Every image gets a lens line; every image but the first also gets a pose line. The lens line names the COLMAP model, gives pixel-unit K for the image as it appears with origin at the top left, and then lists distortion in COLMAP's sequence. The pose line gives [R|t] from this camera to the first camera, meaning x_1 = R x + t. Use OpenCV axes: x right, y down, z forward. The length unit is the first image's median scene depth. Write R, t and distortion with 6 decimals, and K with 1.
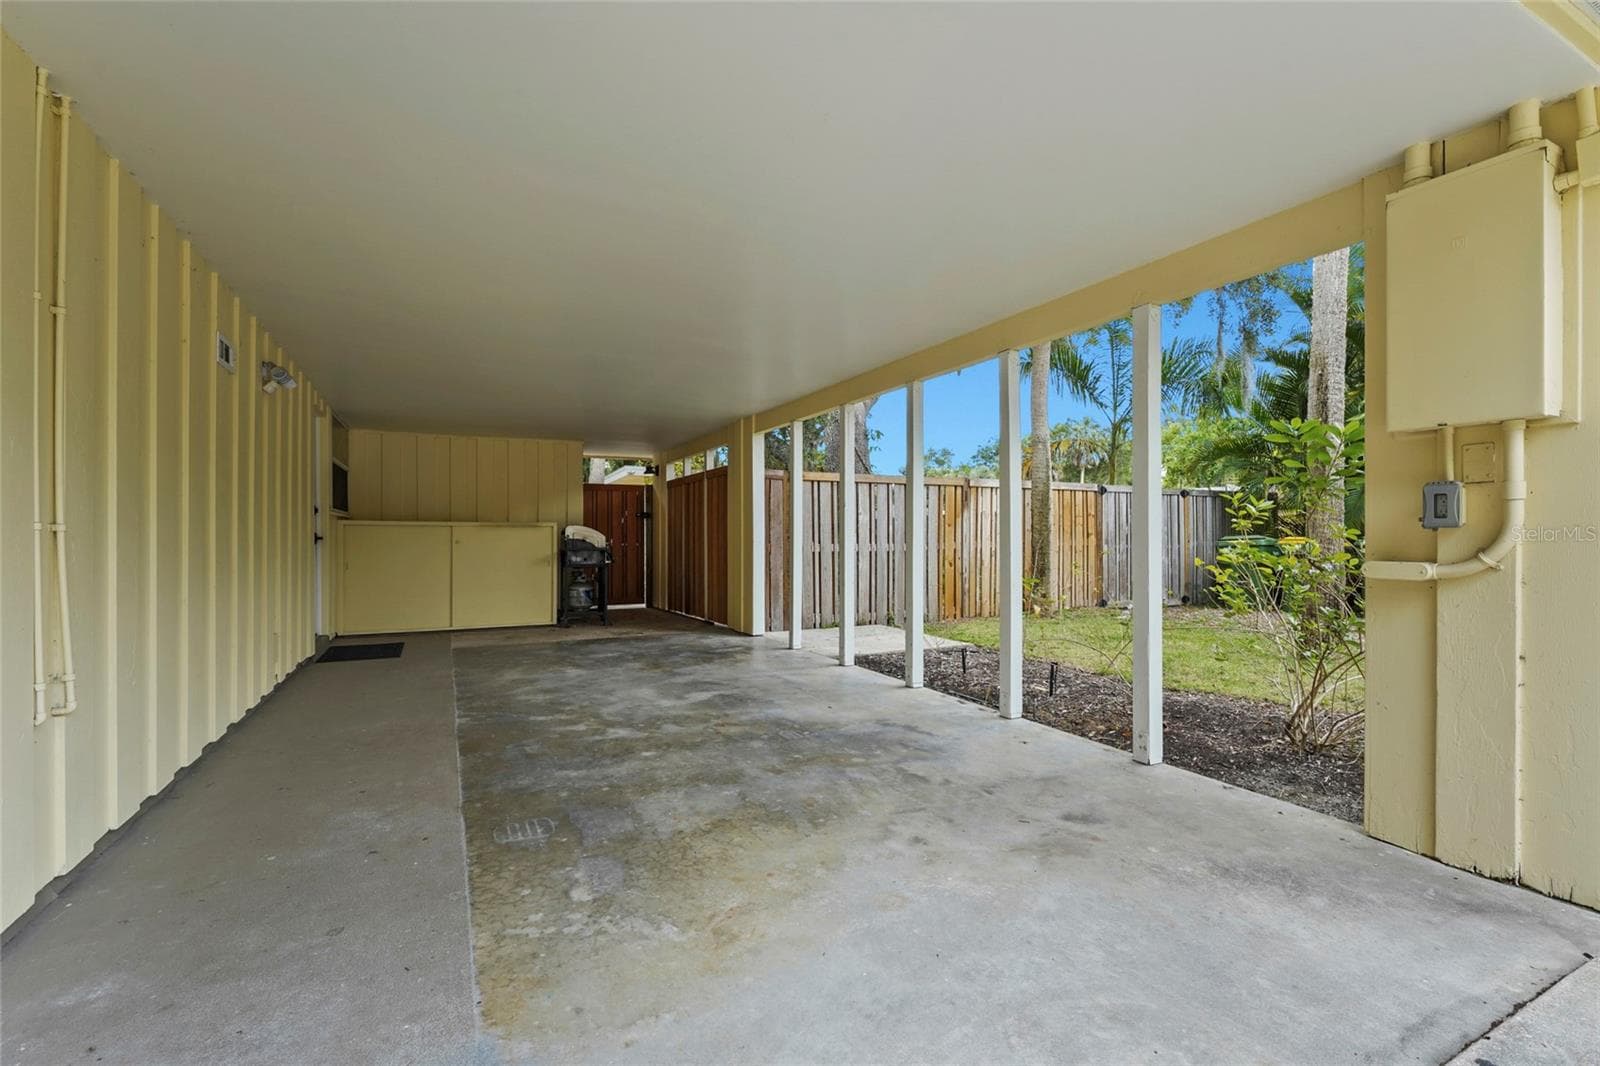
lens RADIAL K [[697.3, 0, 797.6], [0, 697.3, 535.7], [0, 0, 1]] dist [-0.000384, 0.000226]
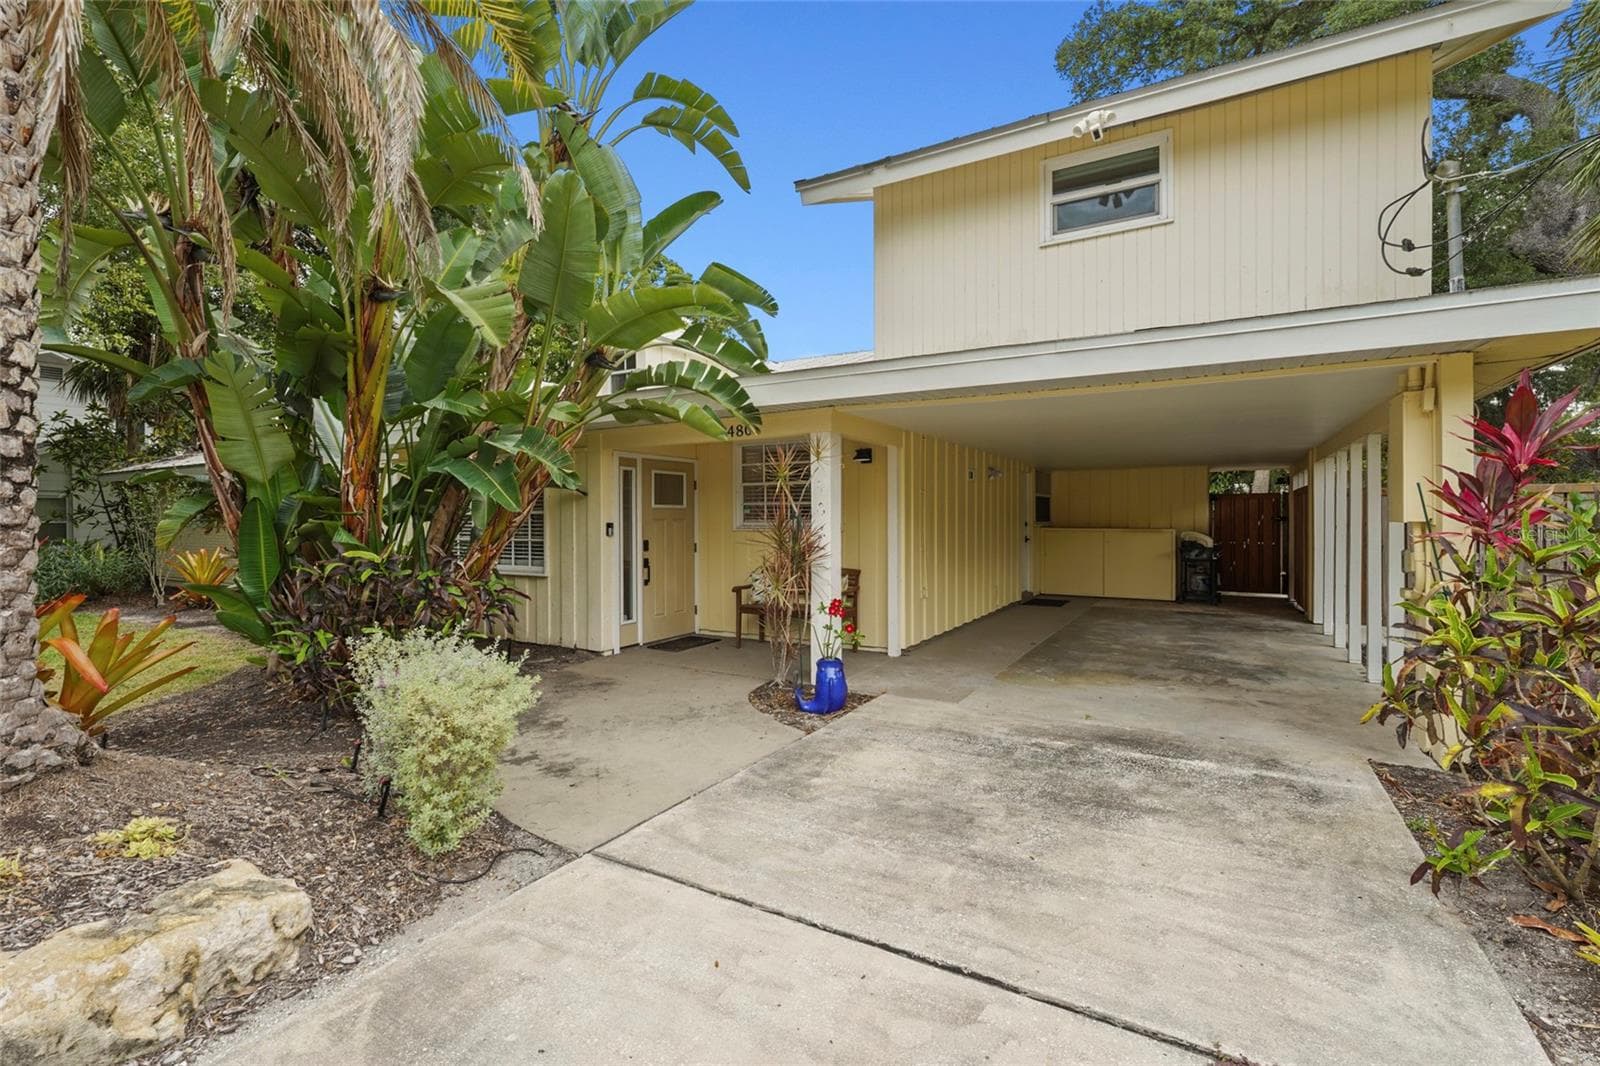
lens RADIAL K [[710.6, 0, 799.9], [0, 710.6, 522.1], [0, 0, 1]] dist [-0.000735, 0.000183]
pose [[0.535991, 0.005511, -0.844206, 0.458066], [0.005219, 0.999938, 0.009841, -0.049869], [0.844208, -0.009680, 0.535929, -0.409278]]
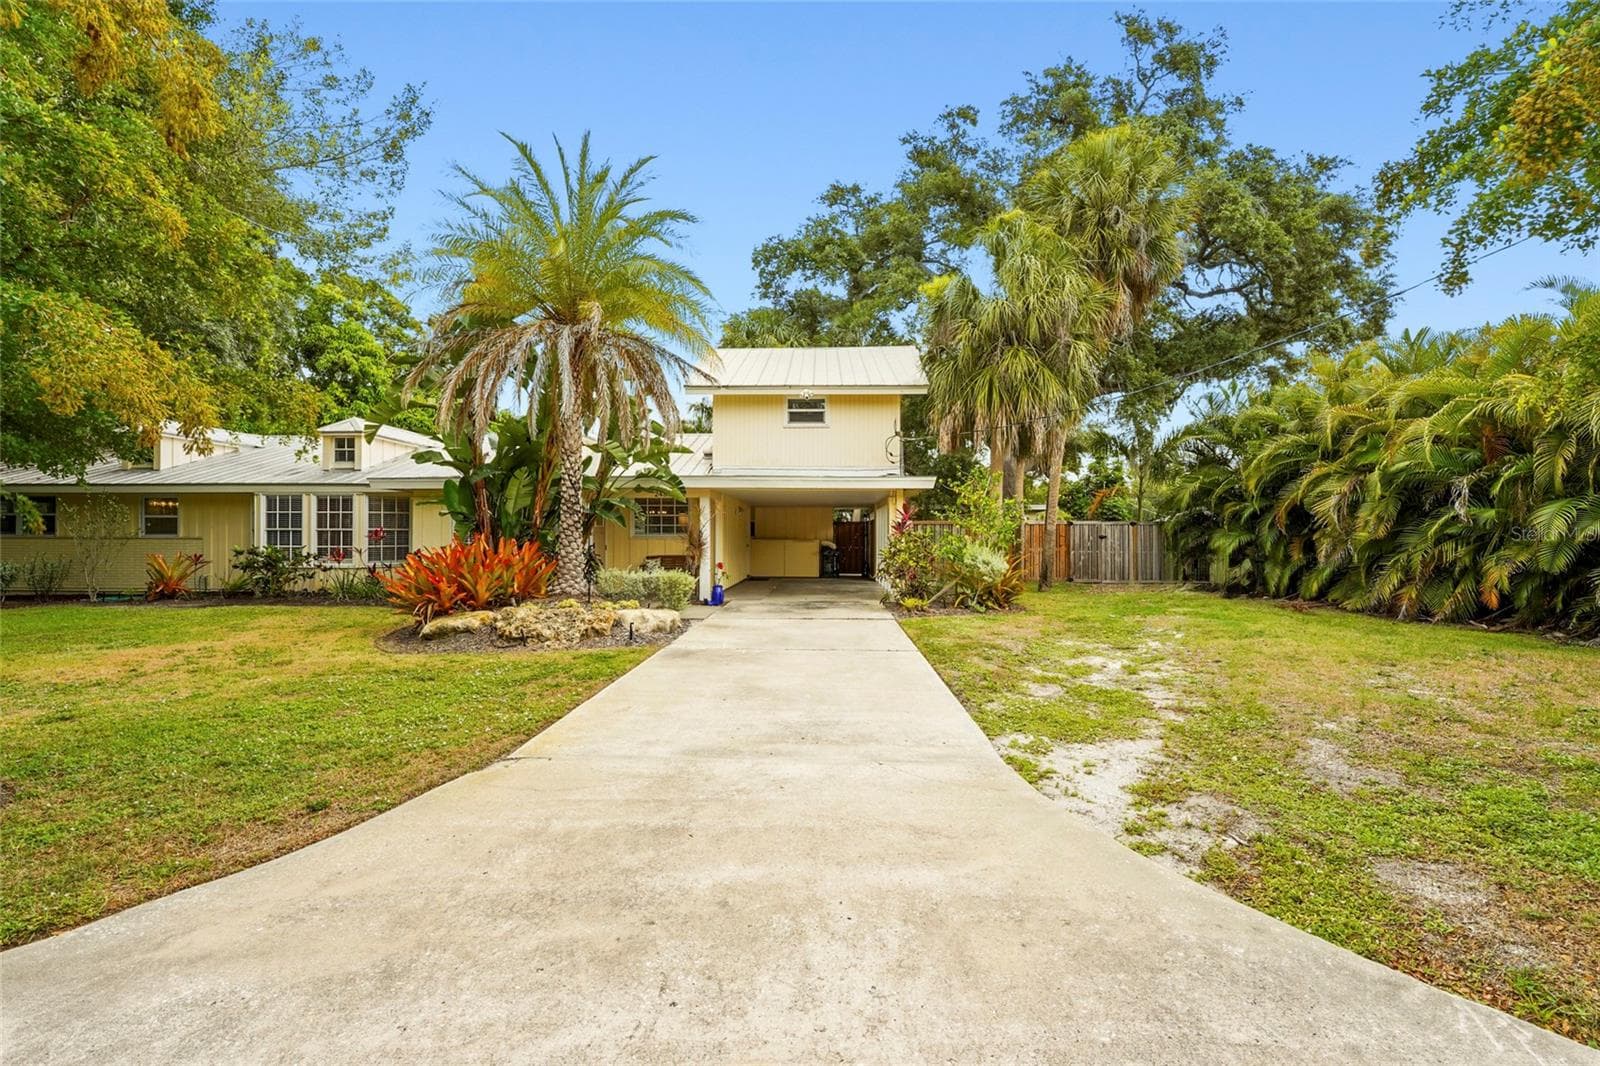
lens RADIAL K [[697.3, 0, 797.6], [0, 697.3, 535.7], [0, 0, 1]] dist [-0.000384, 0.000226]
pose [[0.869898, 0.004994, -0.493207, 0.925055], [-0.002589, 0.999981, 0.005559, -0.048890], [0.493225, -0.003559, 0.869894, -1.412542]]
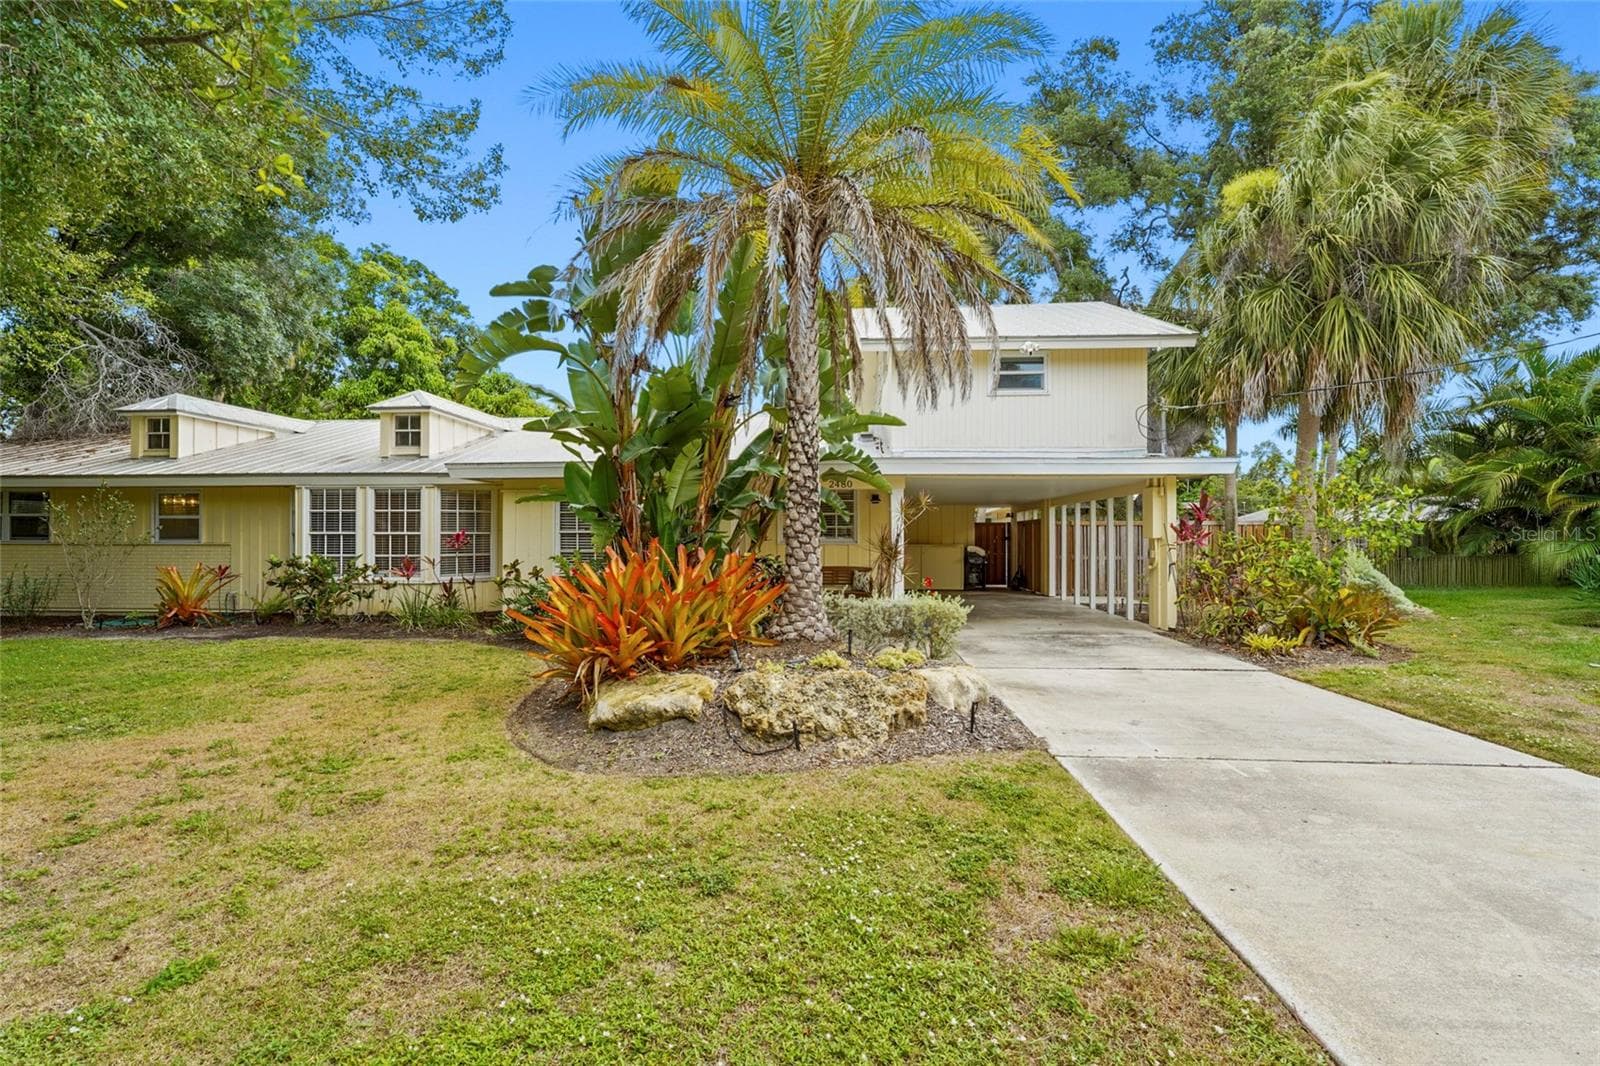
lens RADIAL K [[697.3, 0, 797.6], [0, 697.3, 535.7], [0, 0, 1]] dist [-0.000384, 0.000226]
pose [[0.854294, 0.001827, -0.519788, 0.364589], [-0.000965, 0.999998, 0.001928, -0.050372], [0.519790, -0.001146, 0.854293, -1.192797]]
